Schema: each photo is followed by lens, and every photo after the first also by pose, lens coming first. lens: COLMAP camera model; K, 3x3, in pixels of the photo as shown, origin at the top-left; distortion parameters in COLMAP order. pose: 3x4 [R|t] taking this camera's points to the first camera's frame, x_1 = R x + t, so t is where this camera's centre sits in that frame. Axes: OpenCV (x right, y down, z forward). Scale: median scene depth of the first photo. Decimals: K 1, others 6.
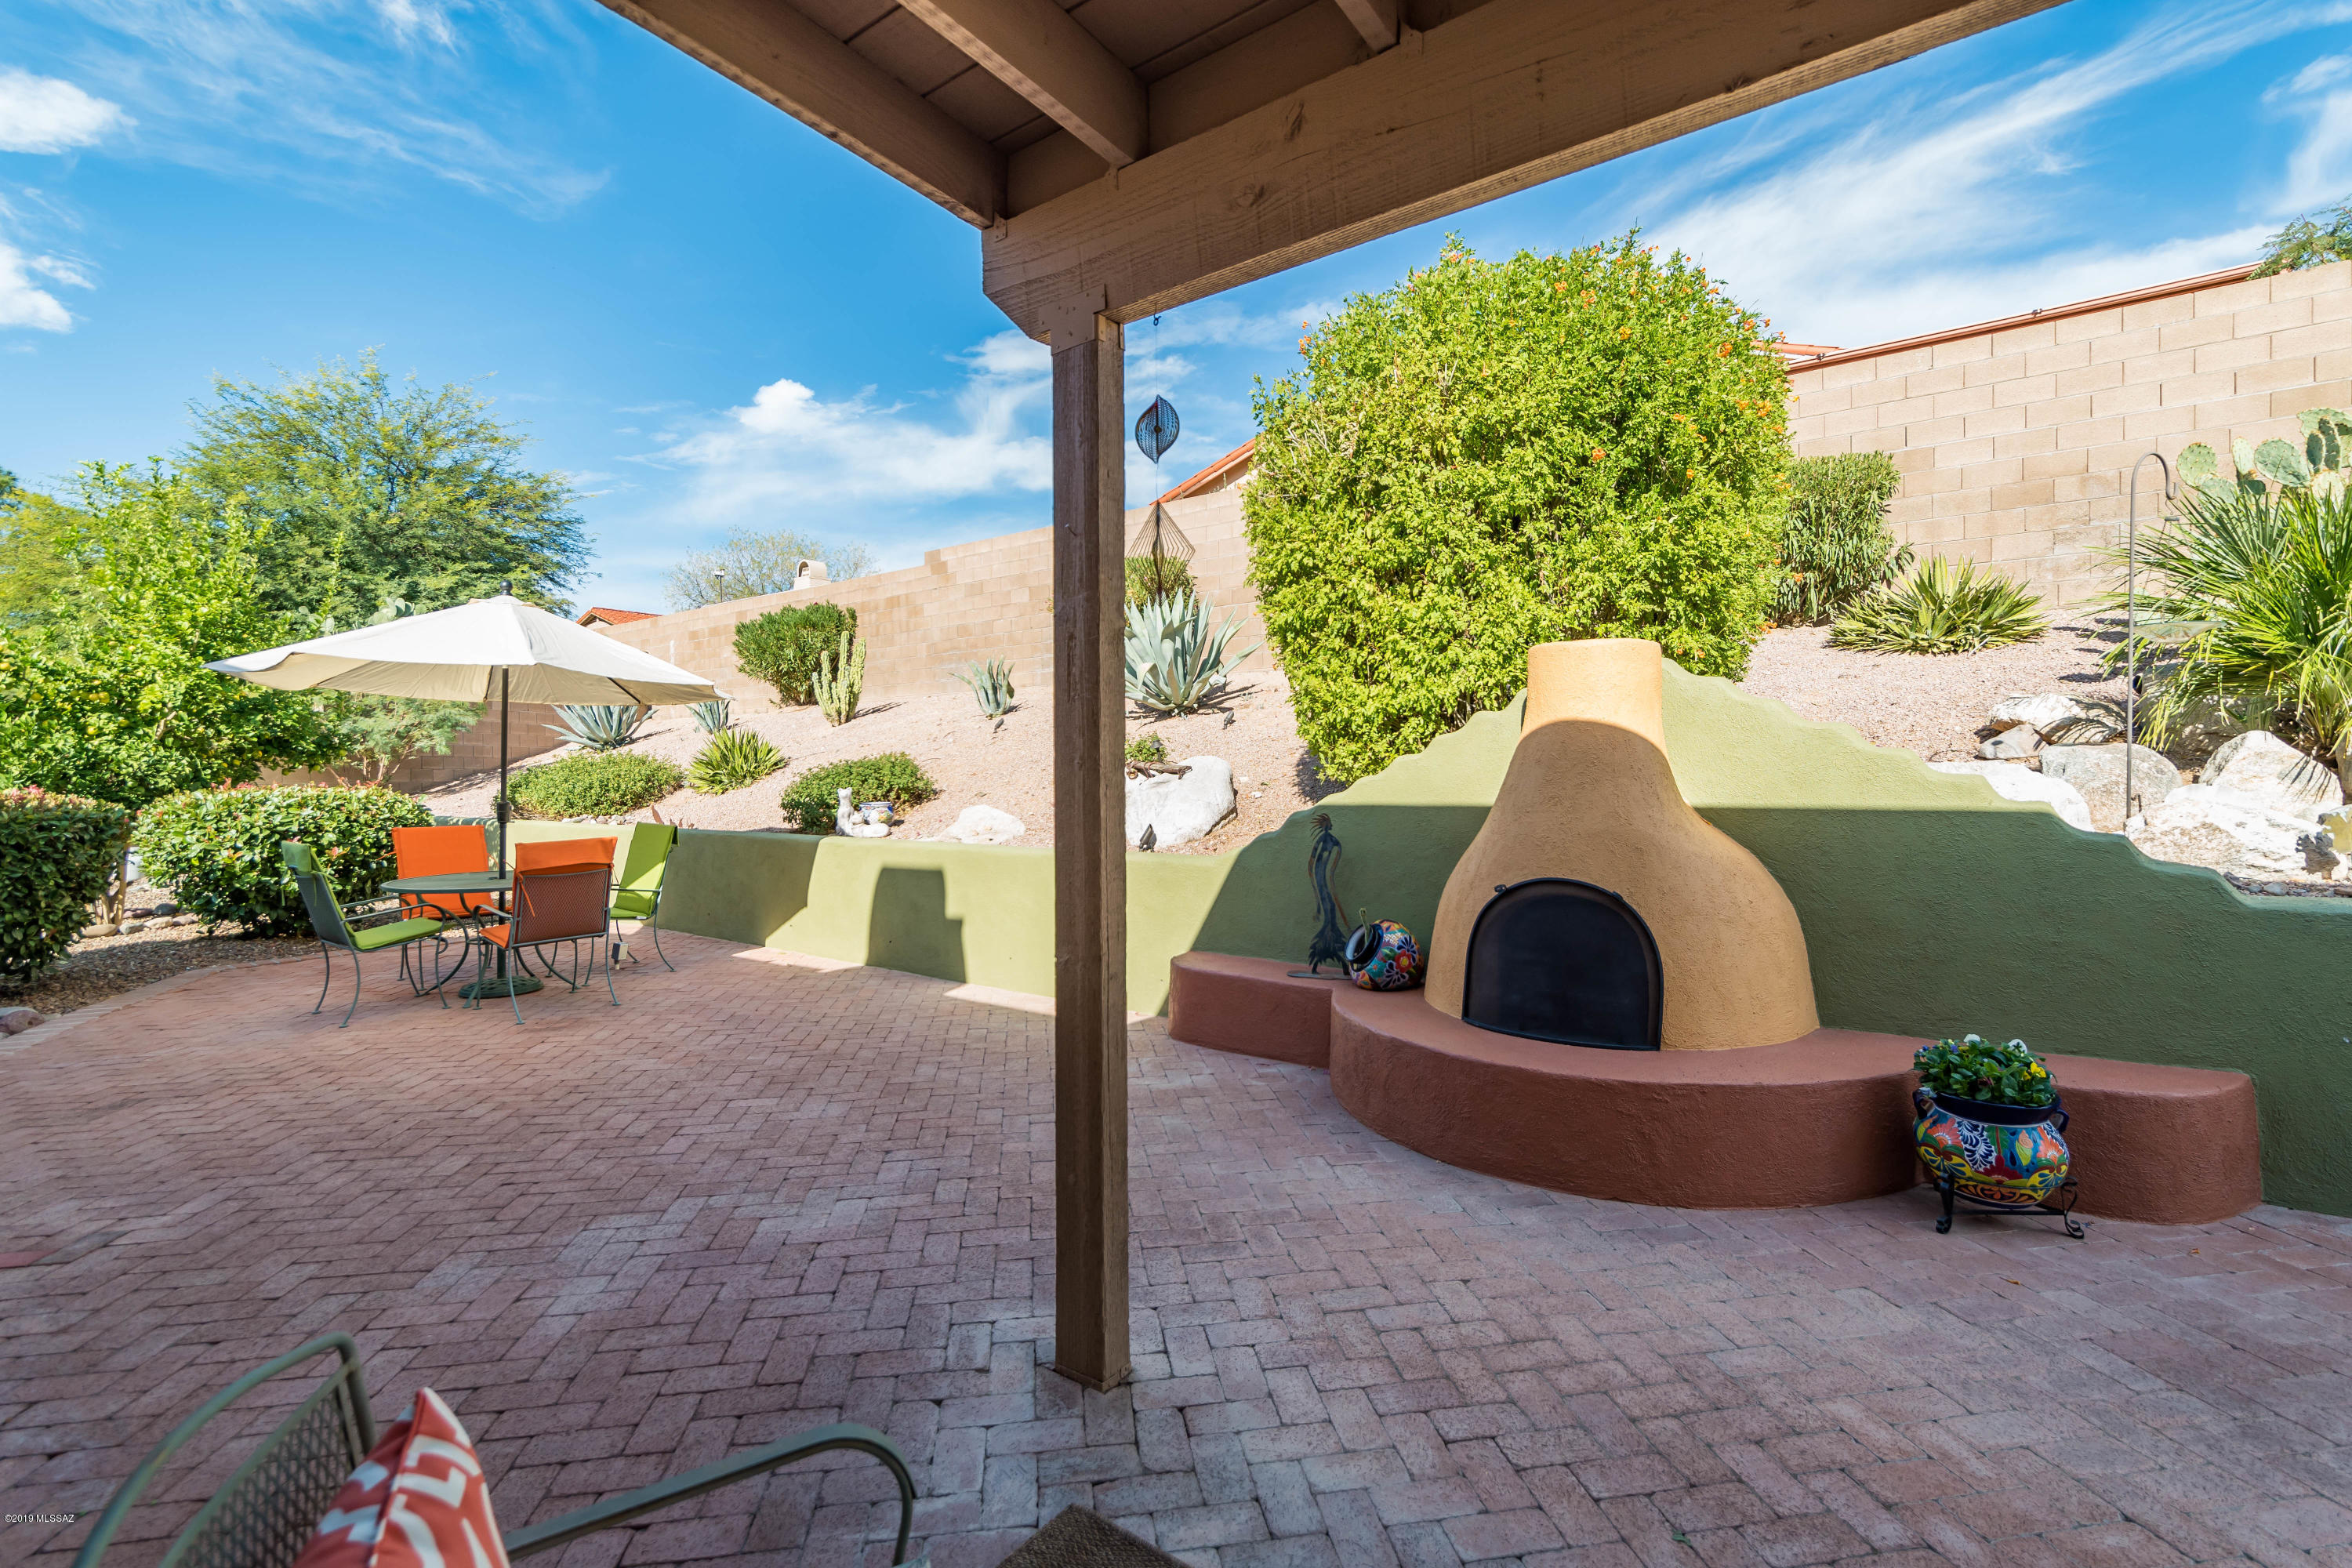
lens RADIAL K [[1023.4, 0, 1185.2], [0, 1023.4, 781.4], [0, 0, 1]] dist [-0.004115, 0.002993]
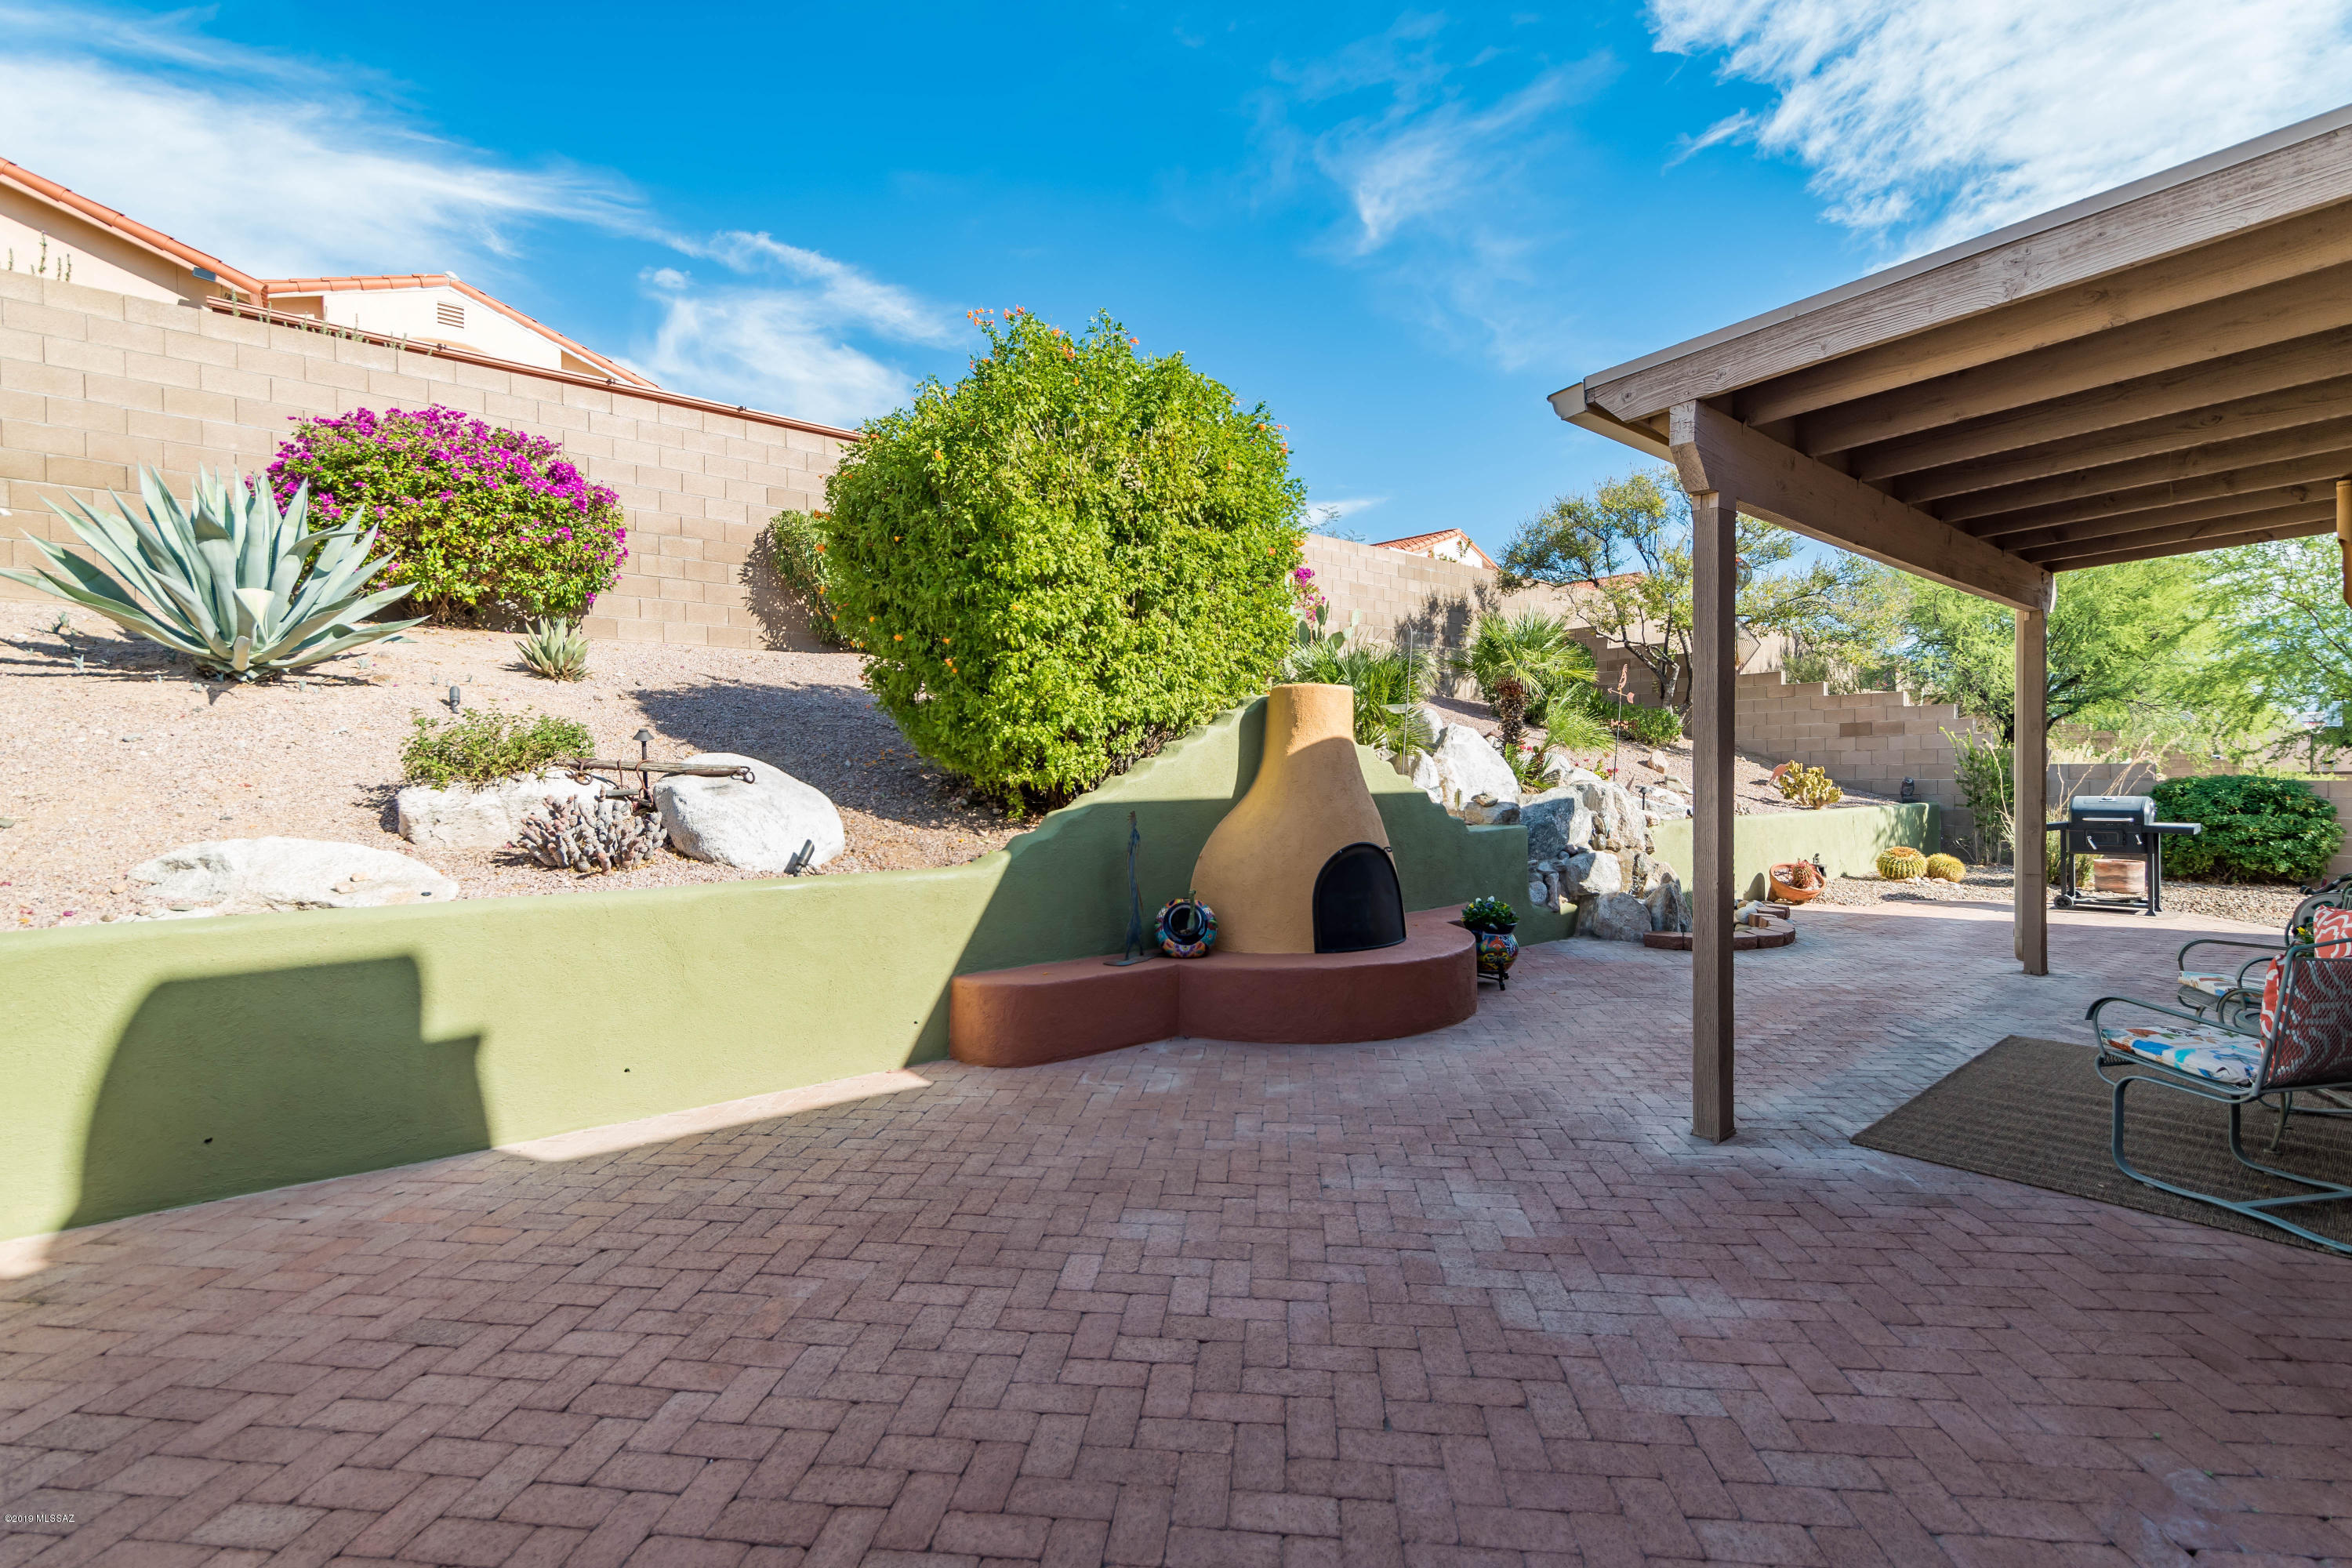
lens RADIAL K [[1023.4, 0, 1185.2], [0, 1023.4, 781.4], [0, 0, 1]] dist [-0.004115, 0.002993]
pose [[0.256079, -0.001032, 0.966655, -0.902089], [0.012616, 0.999918, -0.002275, 0.003225], [-0.966574, 0.012778, 0.256071, 0.666074]]
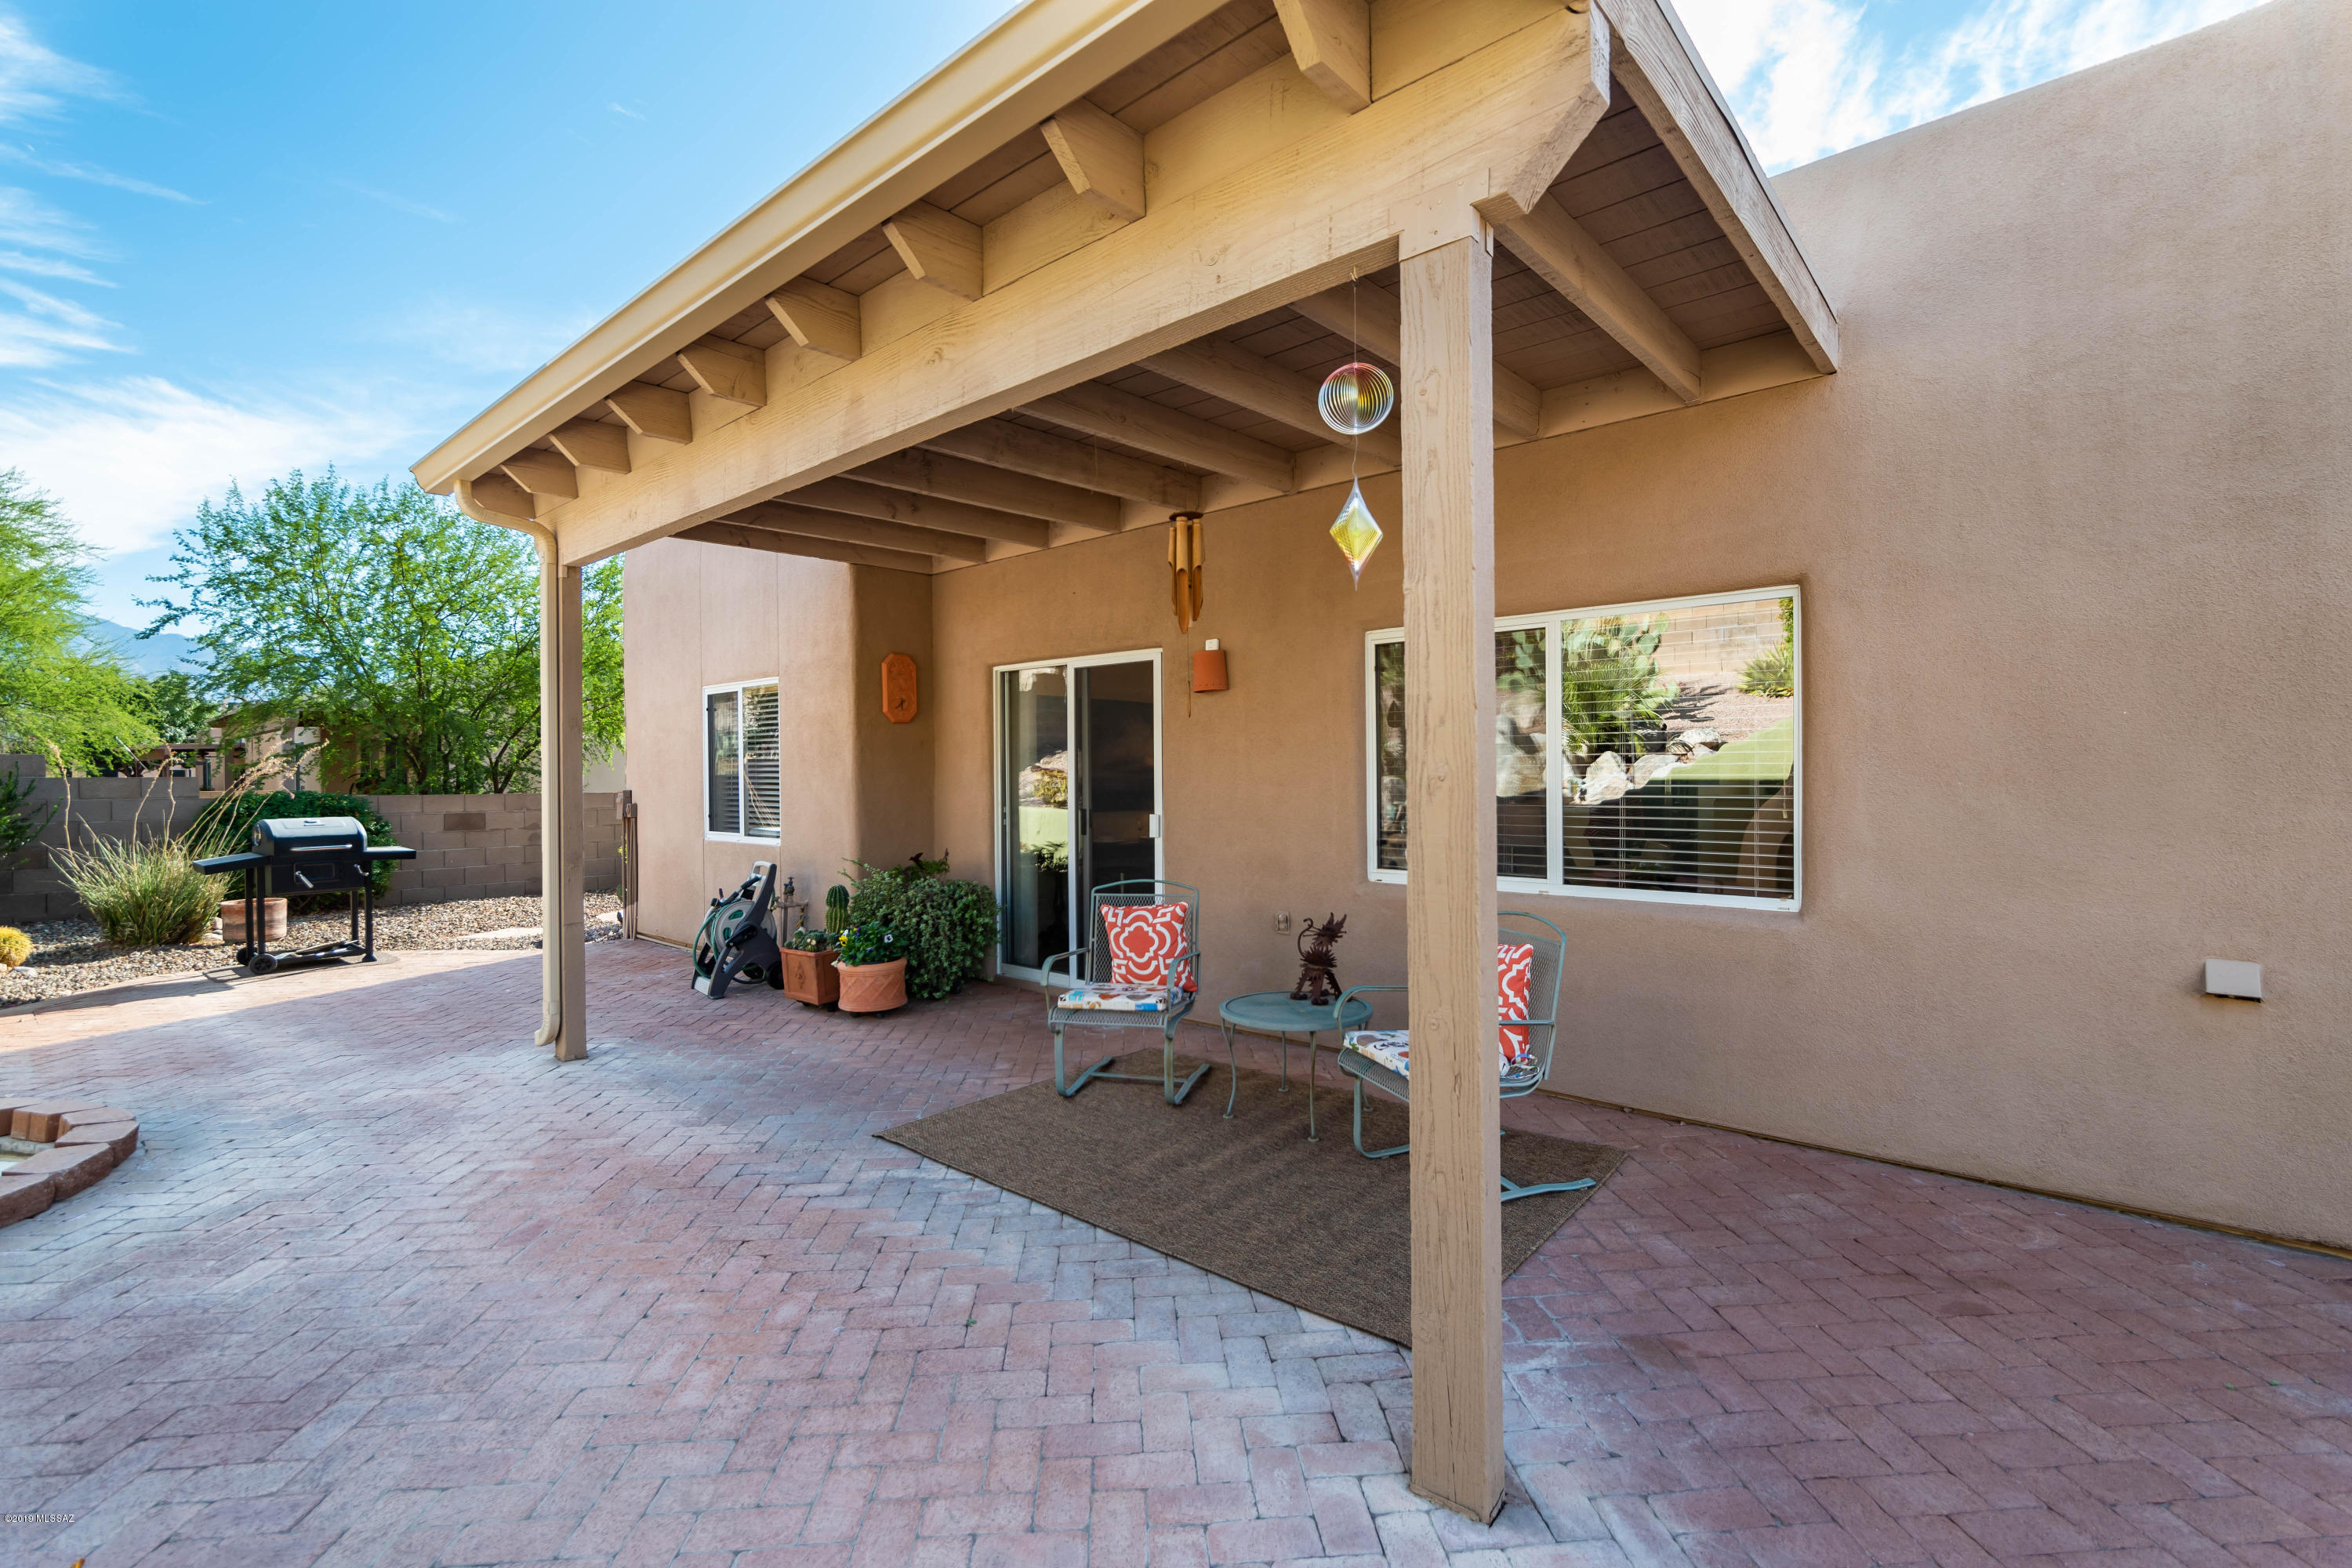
lens RADIAL K [[1023.4, 0, 1185.2], [0, 1023.4, 781.4], [0, 0, 1]] dist [-0.004115, 0.002993]
pose [[-0.996665, 0.014171, 0.080356, 0.025871], [0.015260, 0.999800, 0.012950, -0.004866], [-0.080157, 0.014133, -0.996682, 0.876181]]
